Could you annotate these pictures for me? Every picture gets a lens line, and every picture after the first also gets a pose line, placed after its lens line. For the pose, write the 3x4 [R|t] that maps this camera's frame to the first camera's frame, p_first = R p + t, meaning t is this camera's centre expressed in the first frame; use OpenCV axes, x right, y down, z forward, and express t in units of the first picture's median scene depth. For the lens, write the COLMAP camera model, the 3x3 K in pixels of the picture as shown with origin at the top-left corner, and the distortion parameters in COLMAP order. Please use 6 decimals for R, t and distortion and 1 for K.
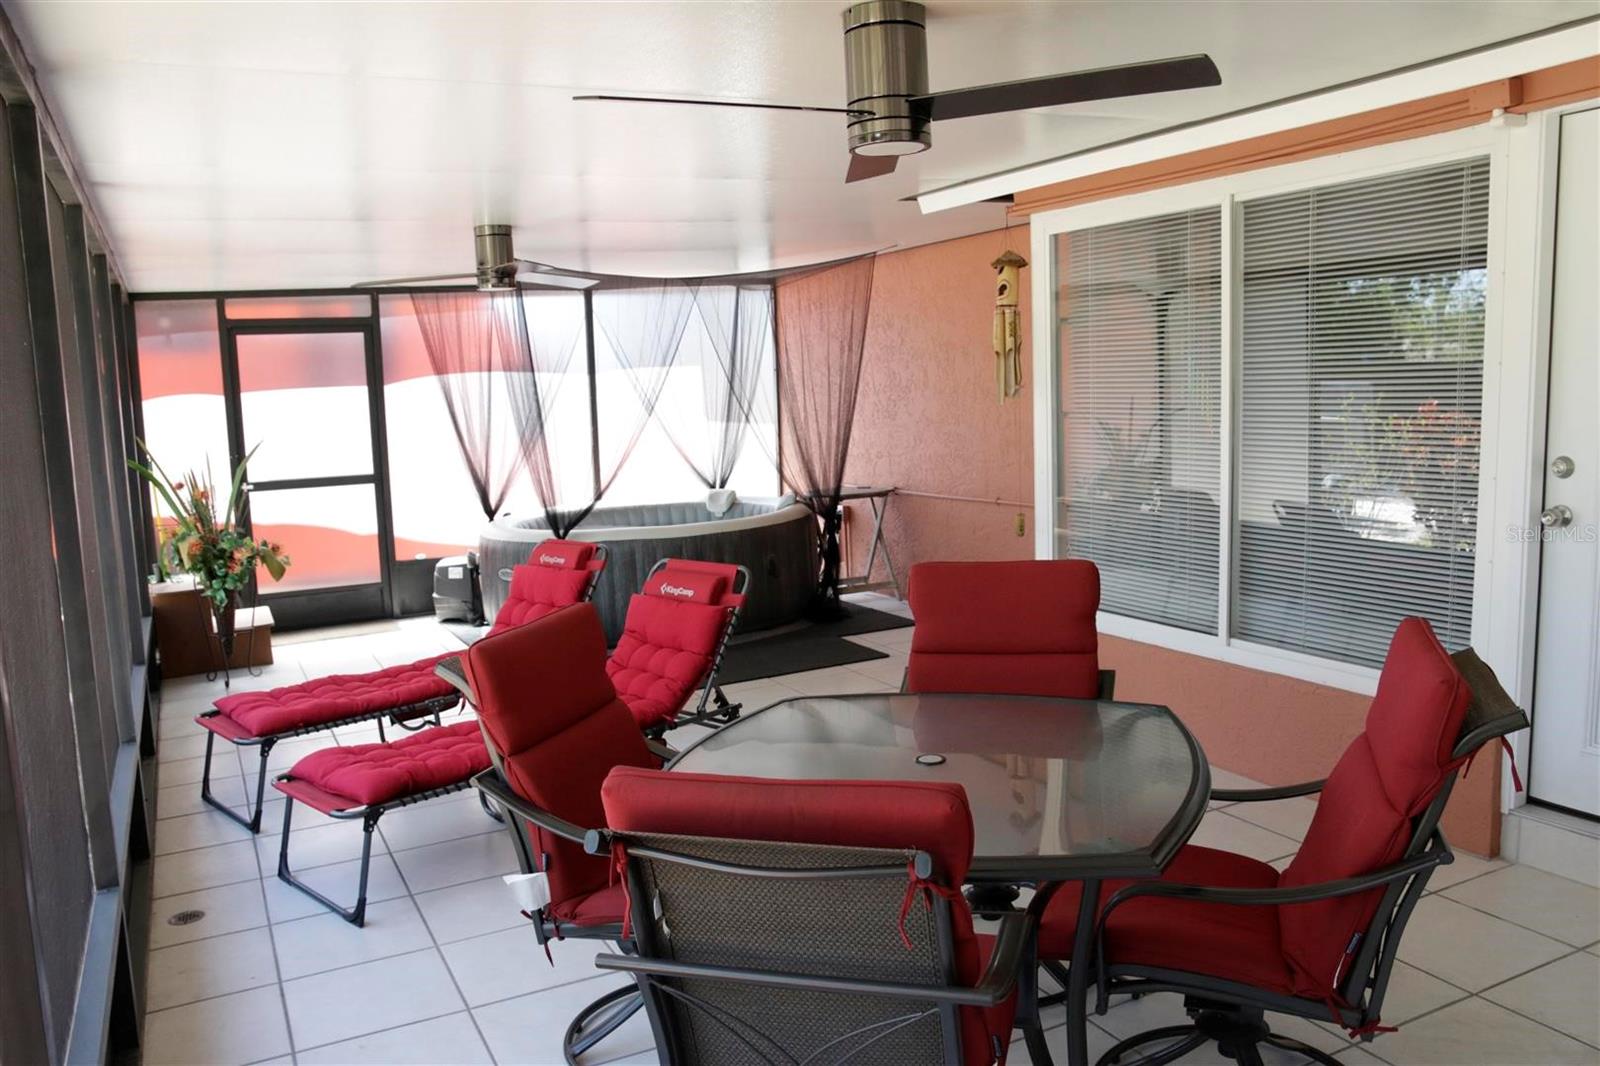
lens RADIAL K [[1227.8, 0, 799.6], [0, 1227.8, 531.3], [0, 0, 1]] dist [-0.109954, 0.089829]
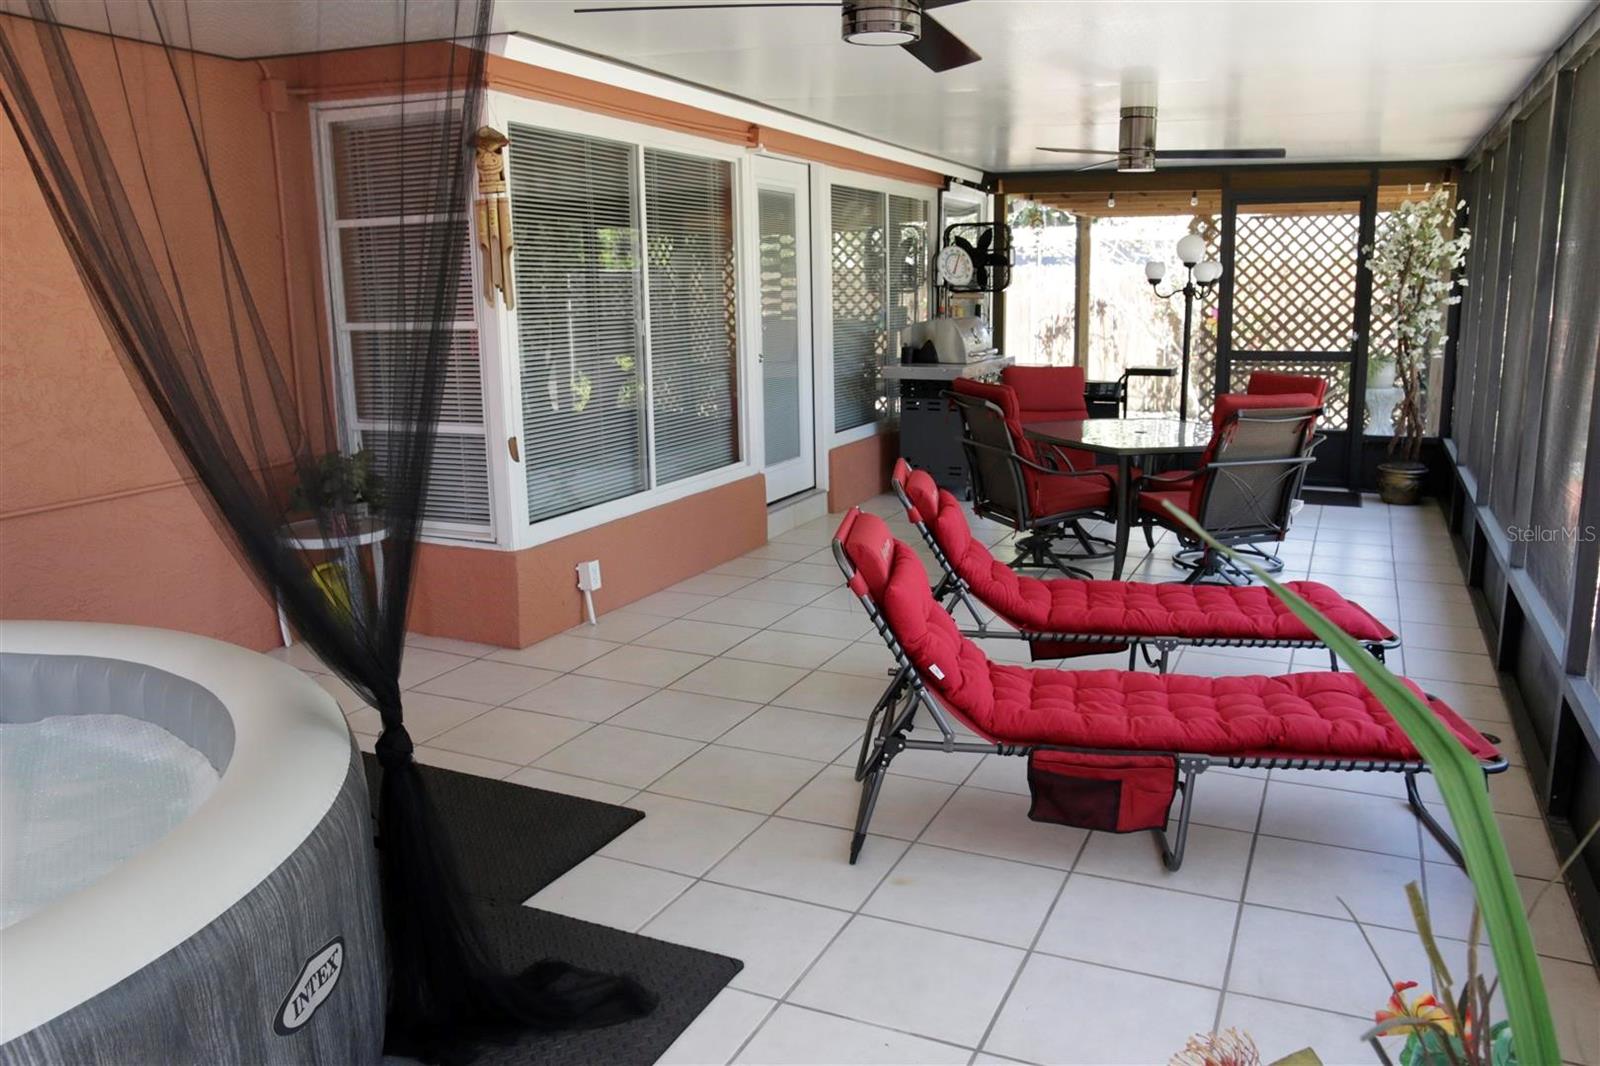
lens RADIAL K [[1227.8, 0, 800.7], [0, 1227.8, 536.7], [0, 0, 1]] dist [-0.109954, 0.089829]
pose [[-0.626154, -0.118284, 0.770675, -0.794164], [0.128698, 0.959189, 0.251782, -0.177935], [-0.769004, 0.256839, -0.585377, 1.741710]]
